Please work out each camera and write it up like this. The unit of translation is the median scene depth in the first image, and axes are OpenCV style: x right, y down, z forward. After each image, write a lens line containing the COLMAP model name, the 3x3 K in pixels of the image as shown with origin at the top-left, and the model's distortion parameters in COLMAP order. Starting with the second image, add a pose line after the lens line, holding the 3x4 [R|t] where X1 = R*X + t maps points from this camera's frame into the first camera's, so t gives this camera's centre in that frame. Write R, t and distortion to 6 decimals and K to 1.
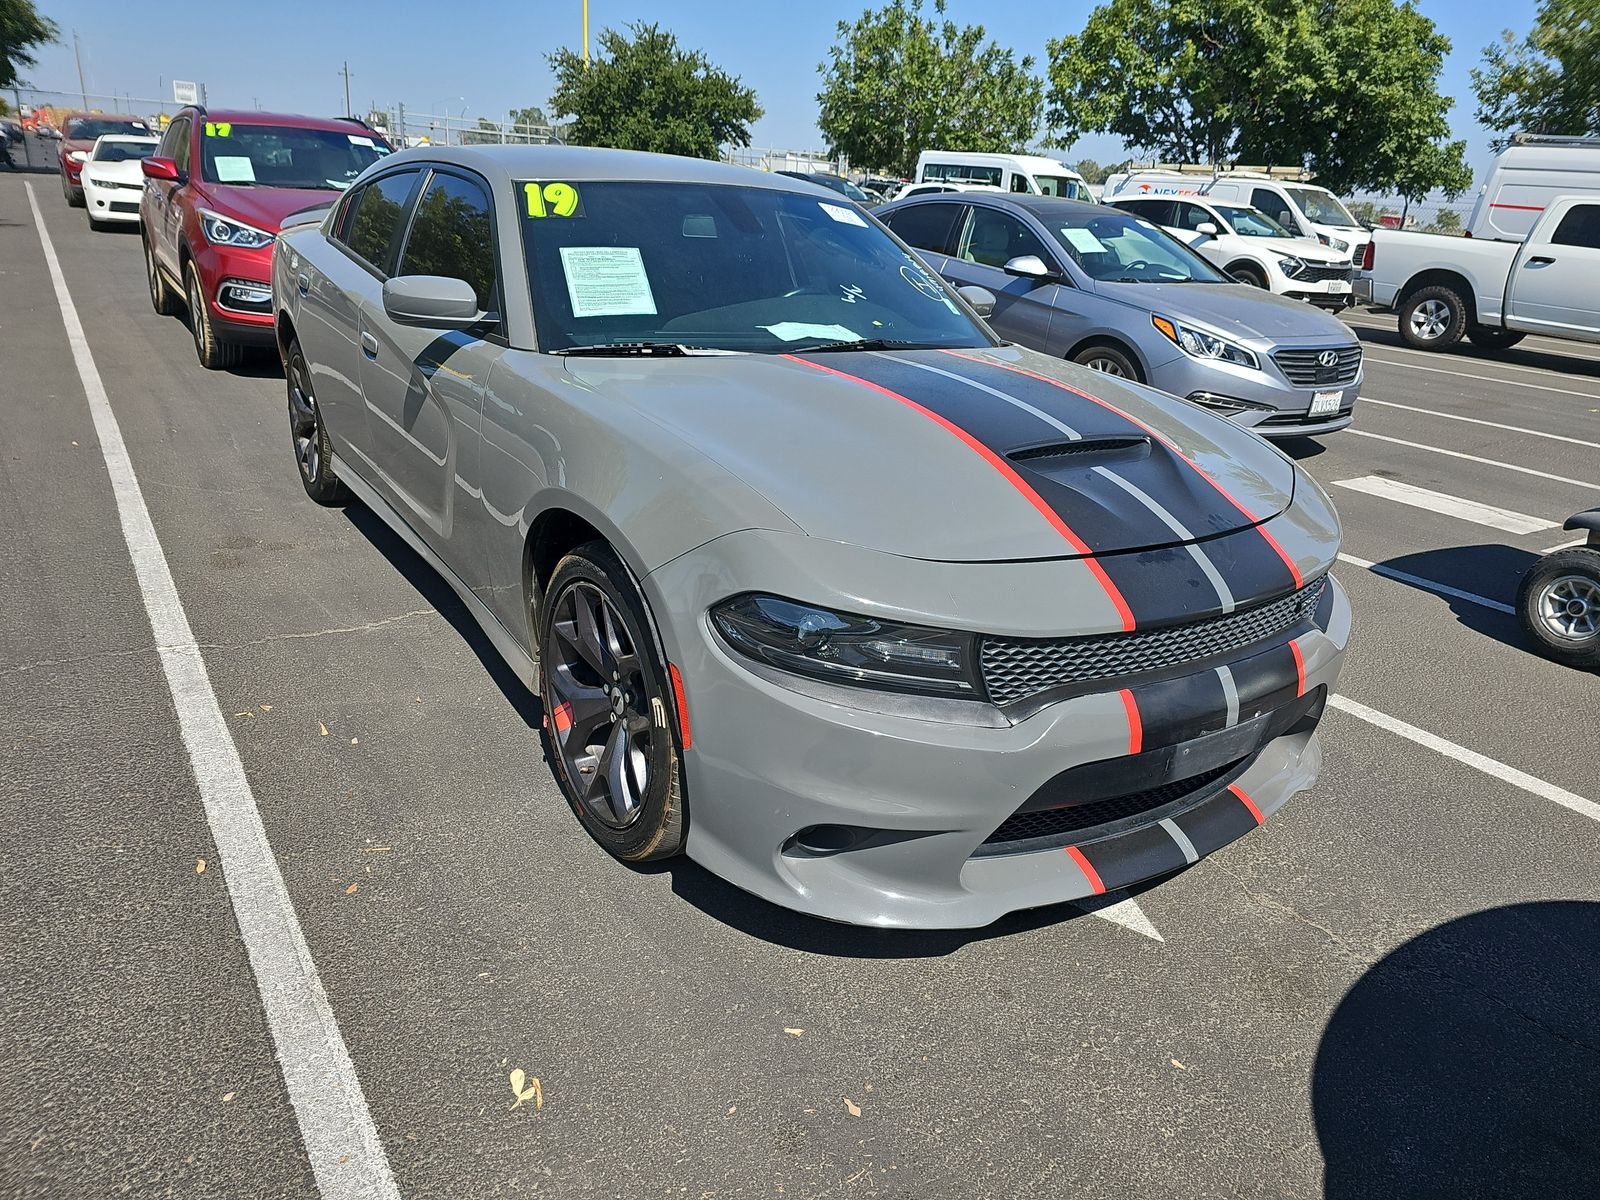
lens RADIAL K [[1079.1, 0, 821.6], [0, 1079.1, 615.4], [0, 0, 1]] dist [0.041088, -0.041291]
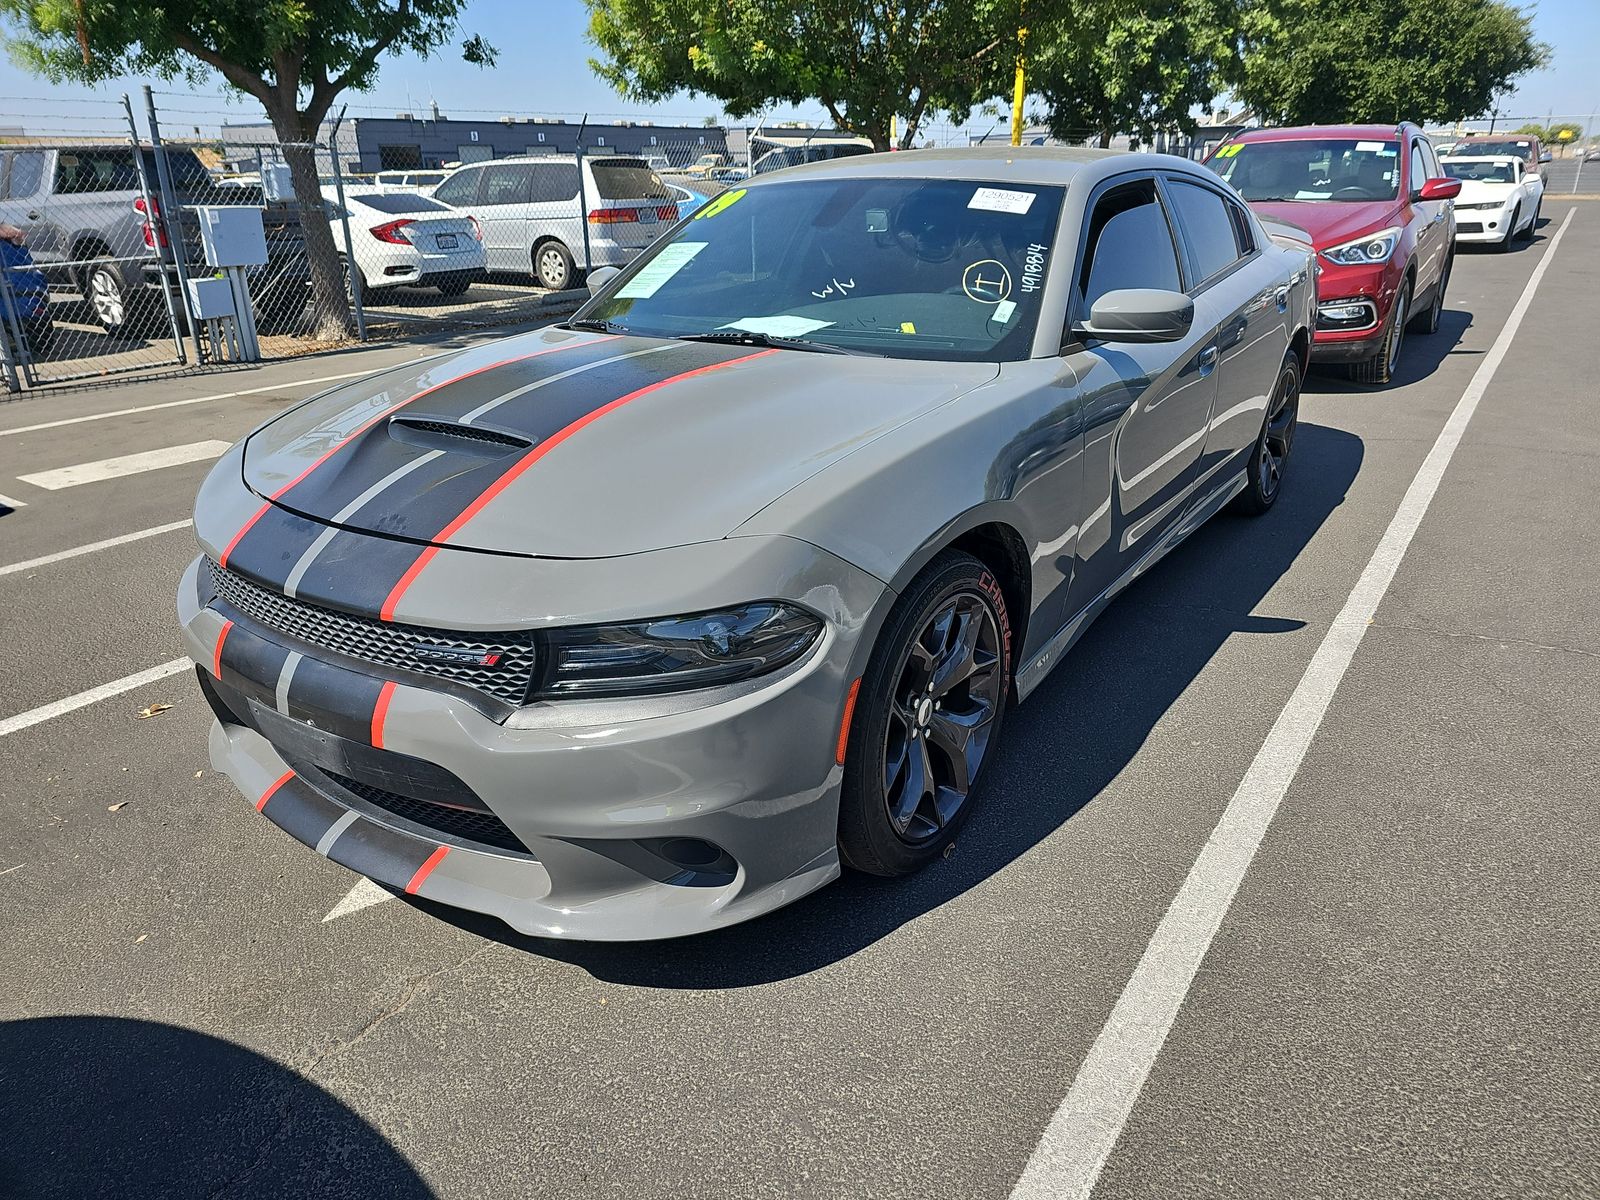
lens RADIAL K [[1079.1, 0, 773.0], [0, 1079.1, 611.5], [0, 0, 1]] dist [0.041088, -0.041291]
pose [[0.337458, 0.283031, -0.897784, 0.404976], [-0.305884, 0.934943, 0.179770, -0.085630], [0.890257, 0.213952, 0.402079, 0.290389]]
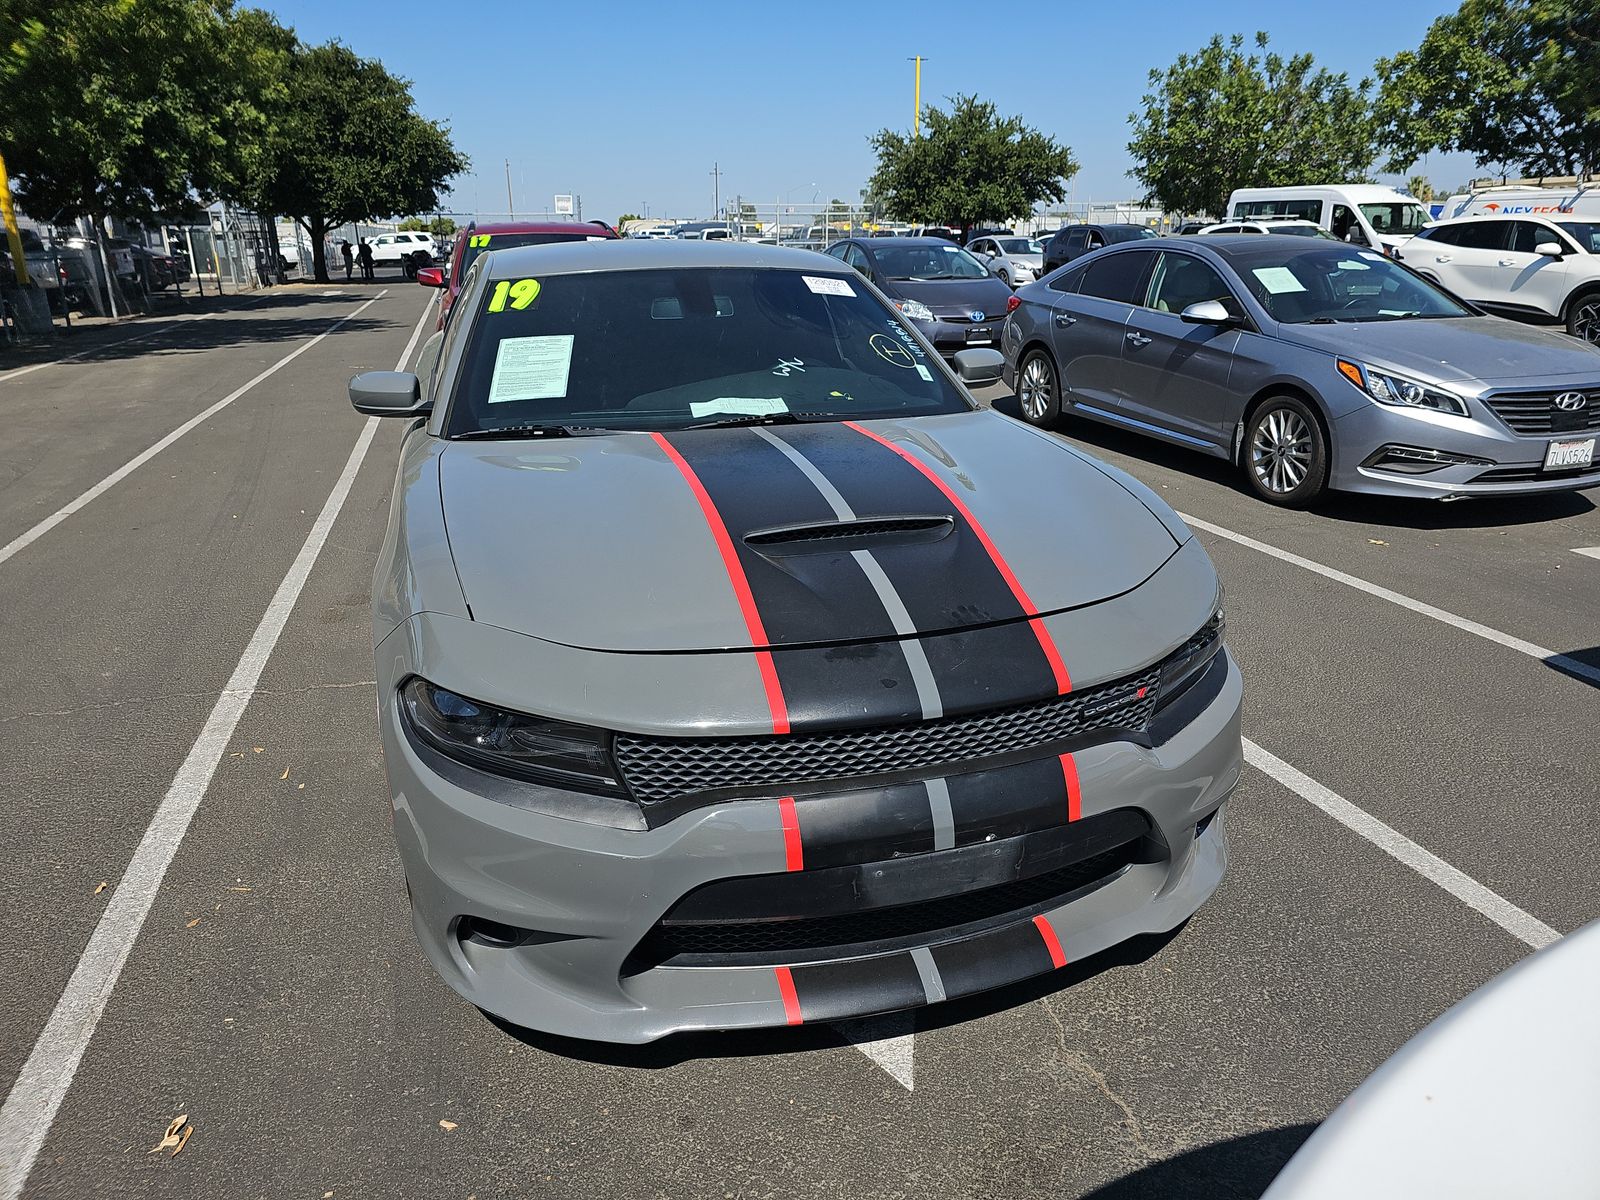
lens RADIAL K [[1079.1, 0, 805.1], [0, 1079.1, 596.0], [0, 0, 1]] dist [0.041088, -0.041291]
pose [[0.948575, 0.020519, -0.315887, 0.161425], [-0.041355, 0.997377, -0.059397, -0.013371], [0.313840, 0.069406, 0.946936, 0.037612]]
